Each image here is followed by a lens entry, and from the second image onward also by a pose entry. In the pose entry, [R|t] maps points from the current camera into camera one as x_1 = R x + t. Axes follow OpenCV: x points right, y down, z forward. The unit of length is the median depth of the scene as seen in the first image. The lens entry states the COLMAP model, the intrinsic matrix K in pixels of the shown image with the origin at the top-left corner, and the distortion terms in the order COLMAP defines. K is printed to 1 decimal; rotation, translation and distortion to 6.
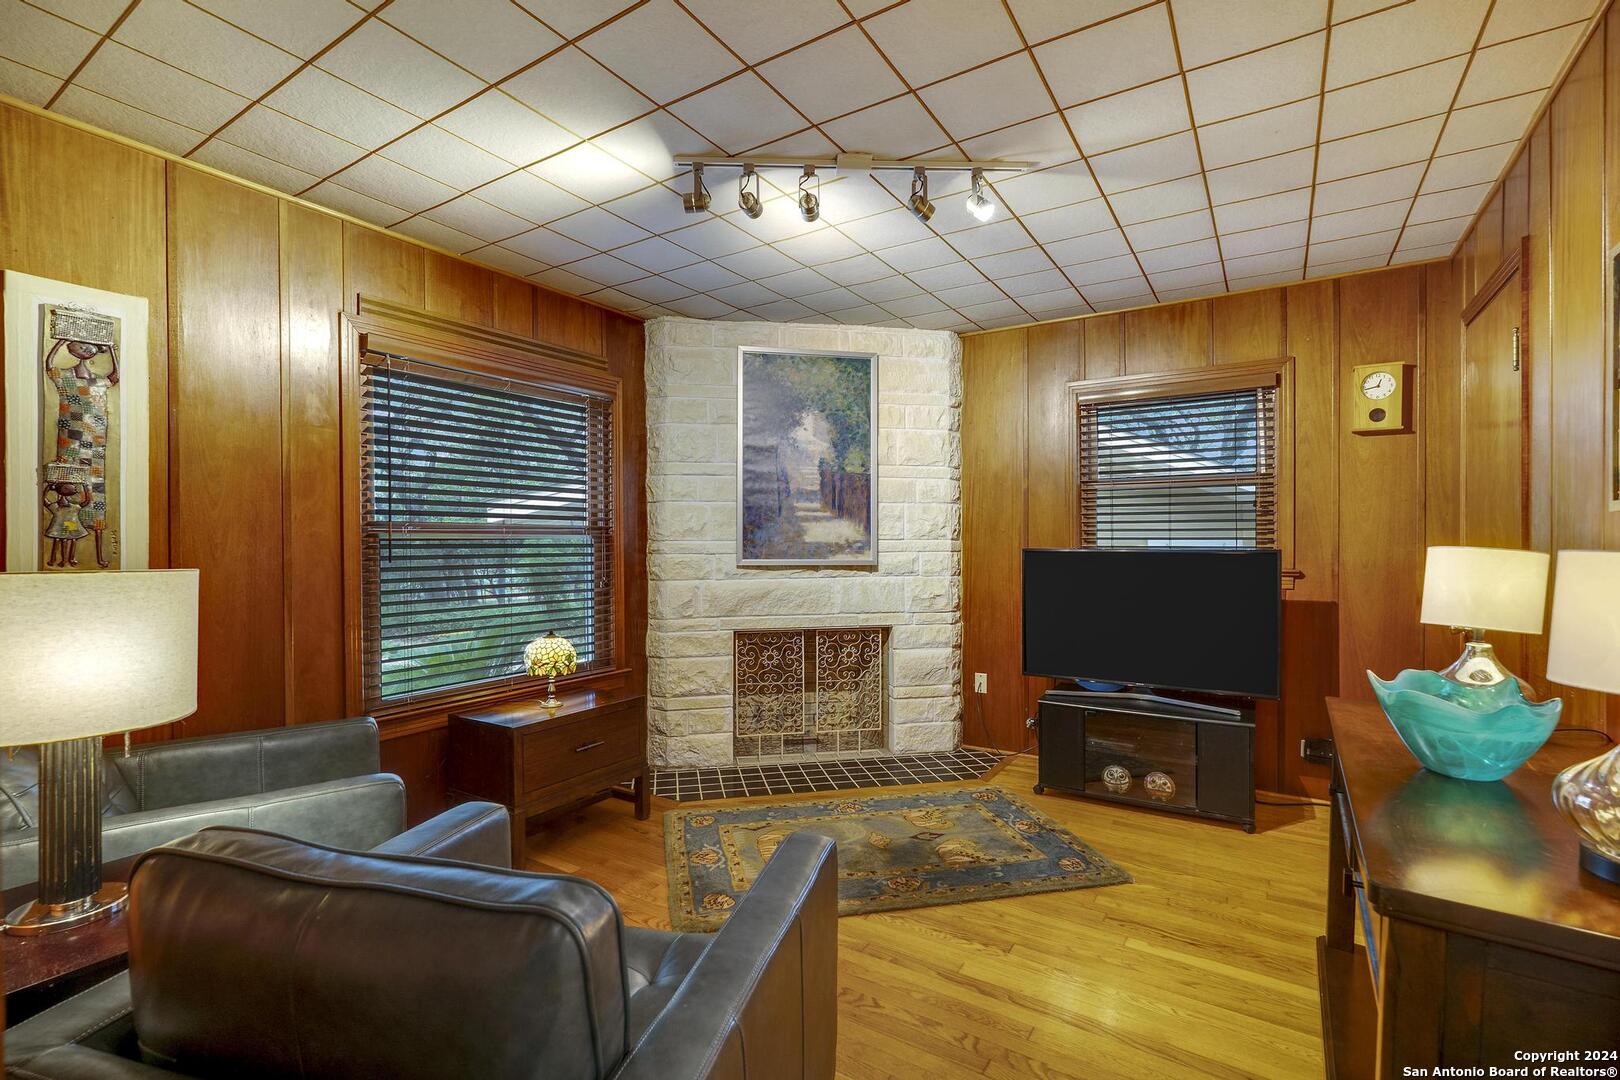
lens RADIAL K [[720.6, 0, 796.7], [0, 720.6, 555.3], [0, 0, 1]] dist [-0.001436, 0.000525]
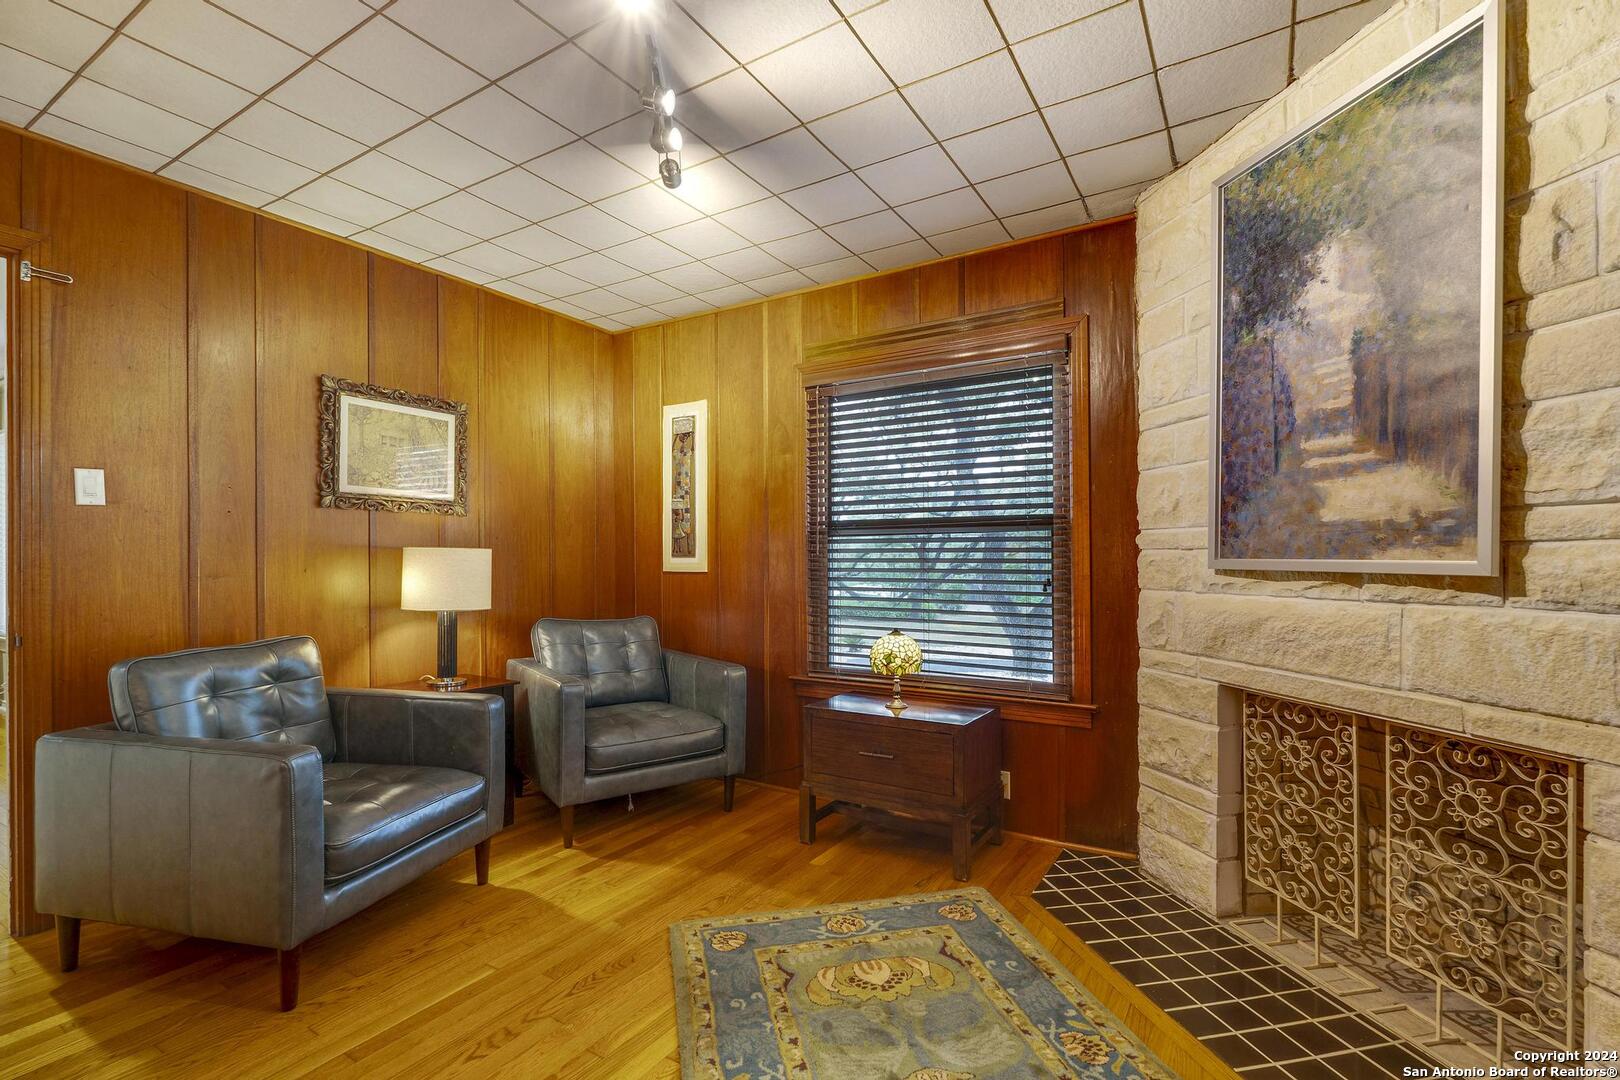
lens RADIAL K [[733.6, 0, 818.4], [0, 733.6, 564.5], [0, 0, 1]] dist [0.000769, 0.000119]
pose [[0.037059, 0.012288, -0.999238, 0.478650], [-0.016338, 0.999798, 0.011689, 0.008738], [0.999179, 0.015893, 0.037252, 0.657883]]
